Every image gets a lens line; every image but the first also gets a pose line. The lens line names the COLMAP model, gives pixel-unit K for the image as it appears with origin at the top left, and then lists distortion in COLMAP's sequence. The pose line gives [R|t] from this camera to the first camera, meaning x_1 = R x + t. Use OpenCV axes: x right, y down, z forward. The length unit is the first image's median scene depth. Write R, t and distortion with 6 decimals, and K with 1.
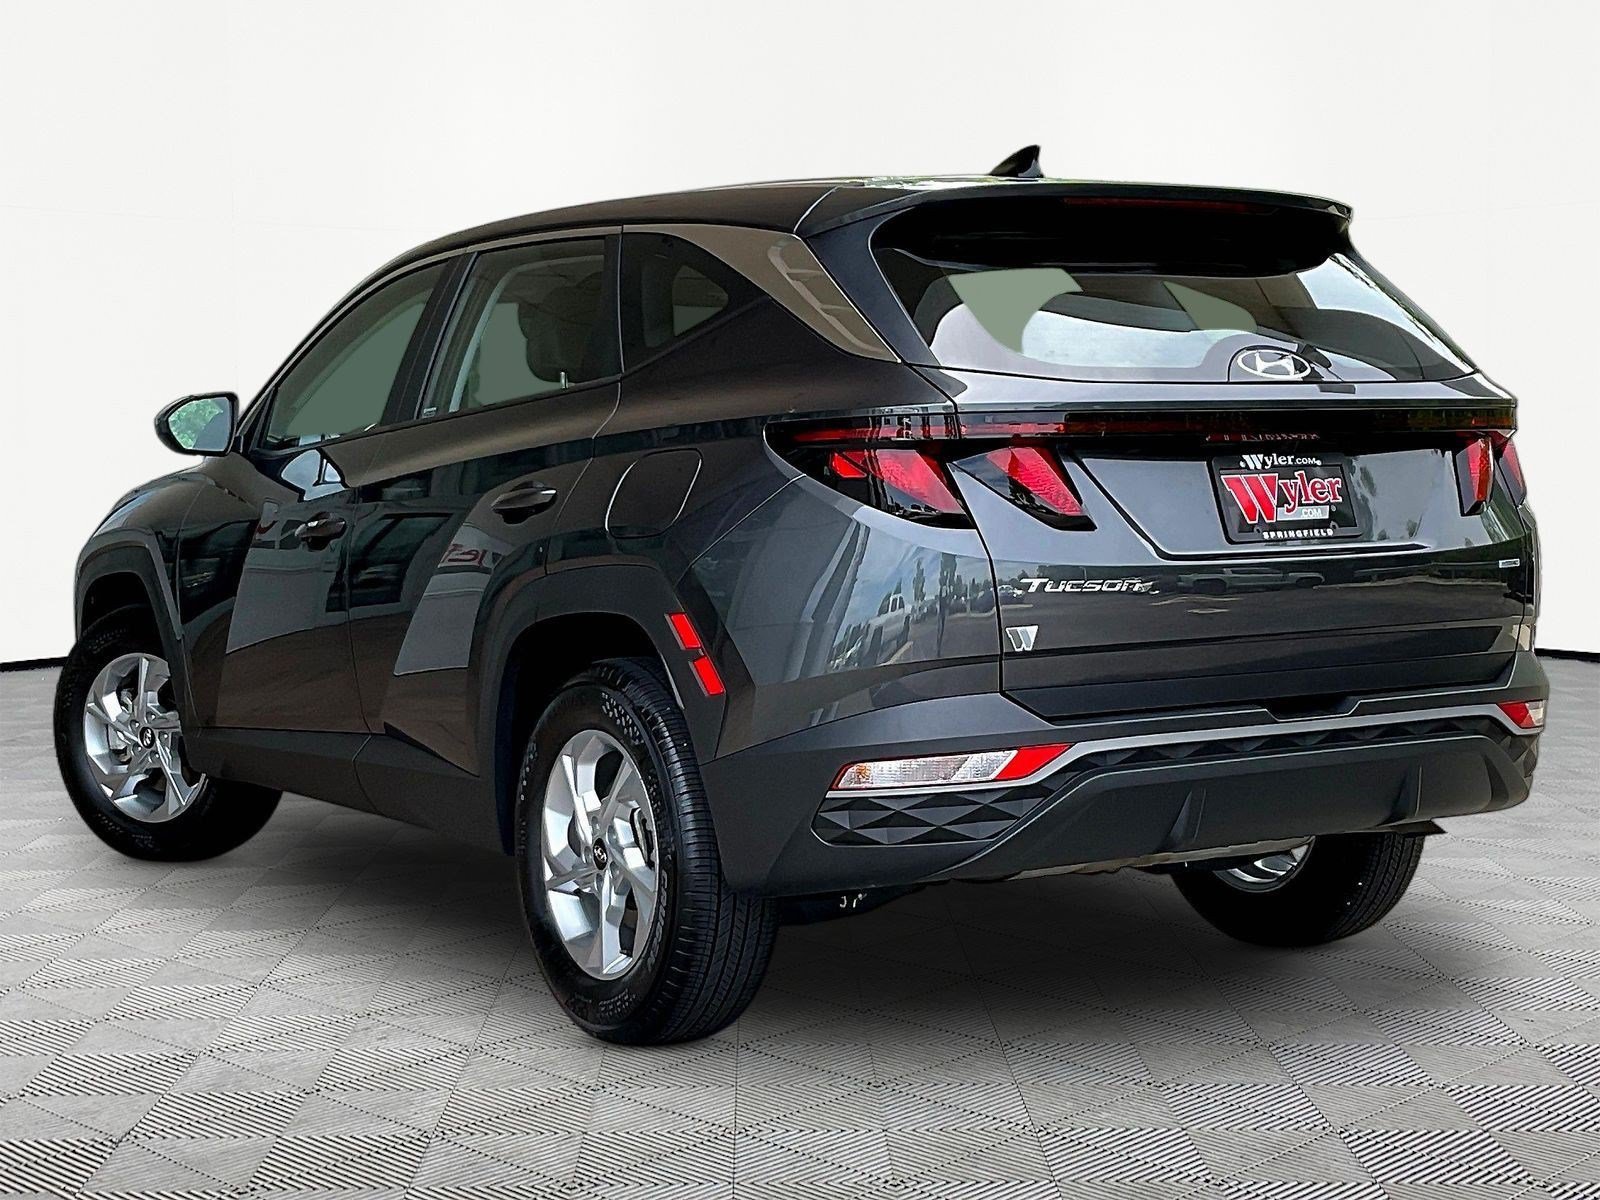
lens RADIAL K [[2046.3, 0, 802.7], [0, 2046.3, 596.0], [0, 0, 1]] dist [0.000875, 0.000000]
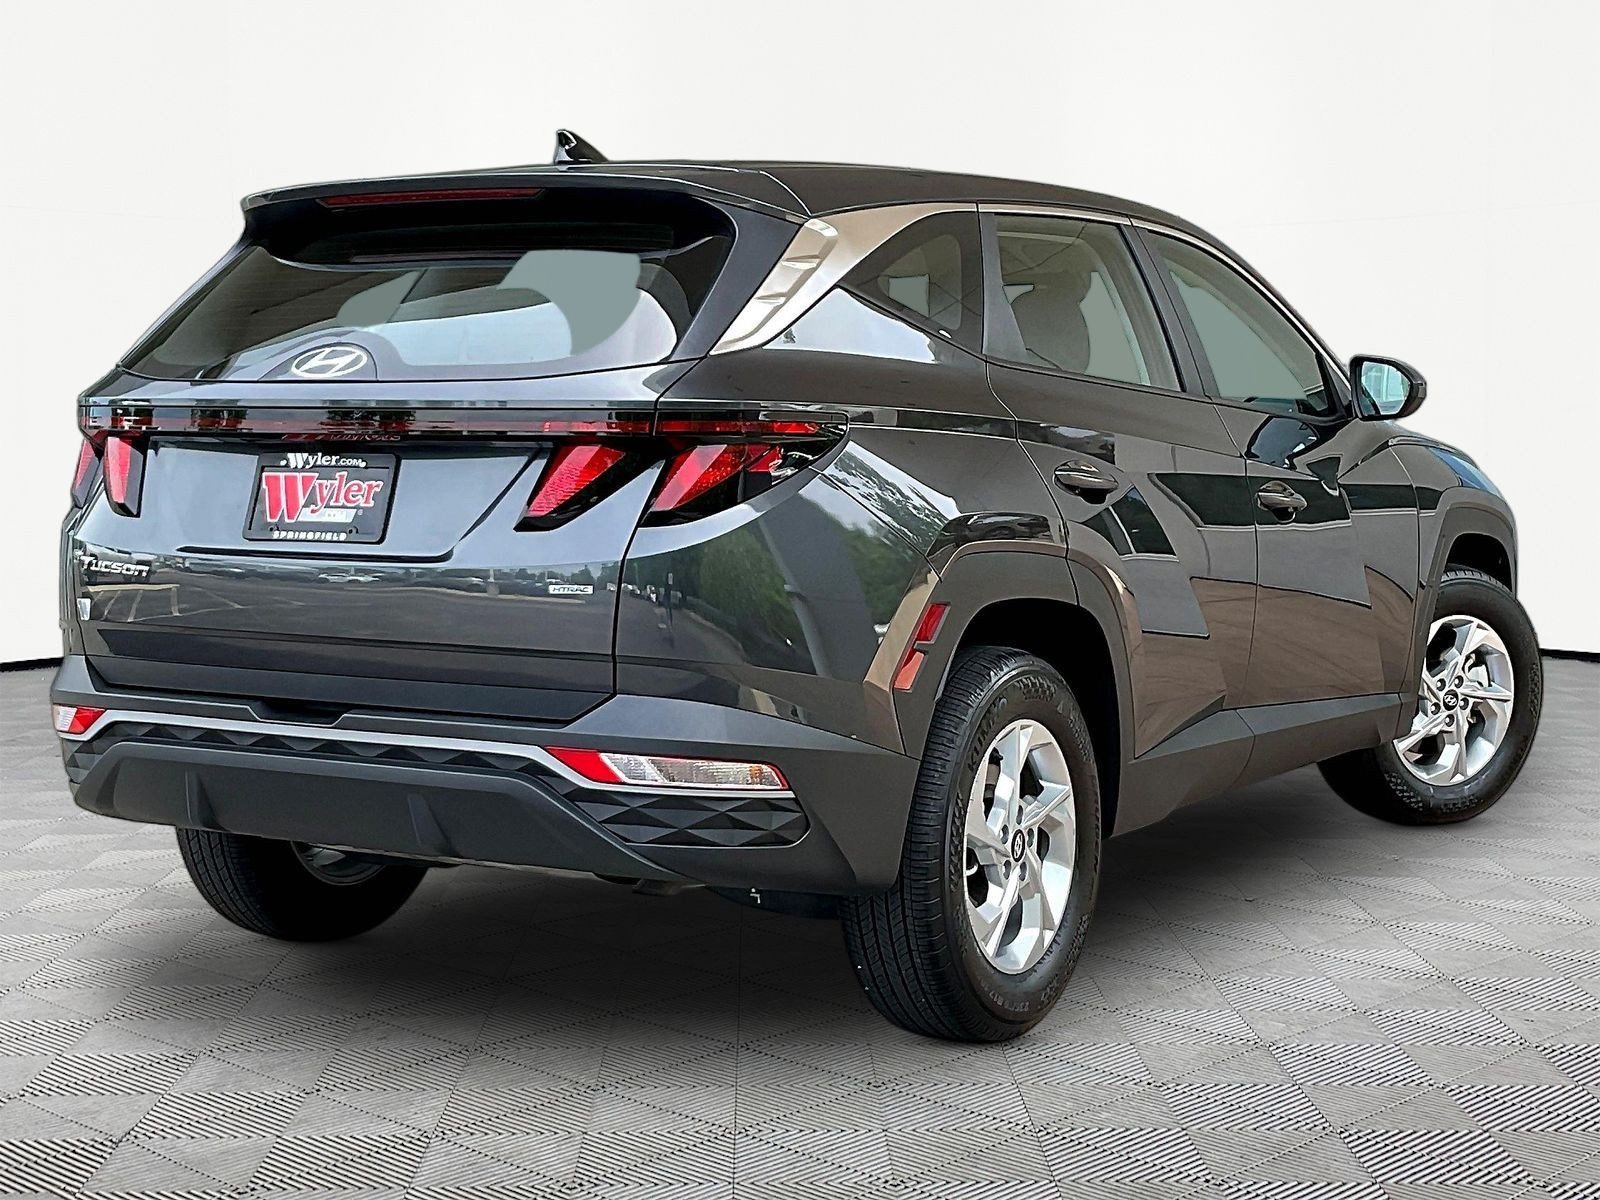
lens RADIAL K [[2046.3, 0, 801.9], [0, 2046.3, 604.0], [0, 0, 1]] dist [0.000875, 0.000000]
pose [[0.636706, 0.088036, -0.766065, 1.138146], [-0.080569, 0.995619, 0.047452, -0.062719], [0.766886, 0.031509, 0.641009, 0.548785]]
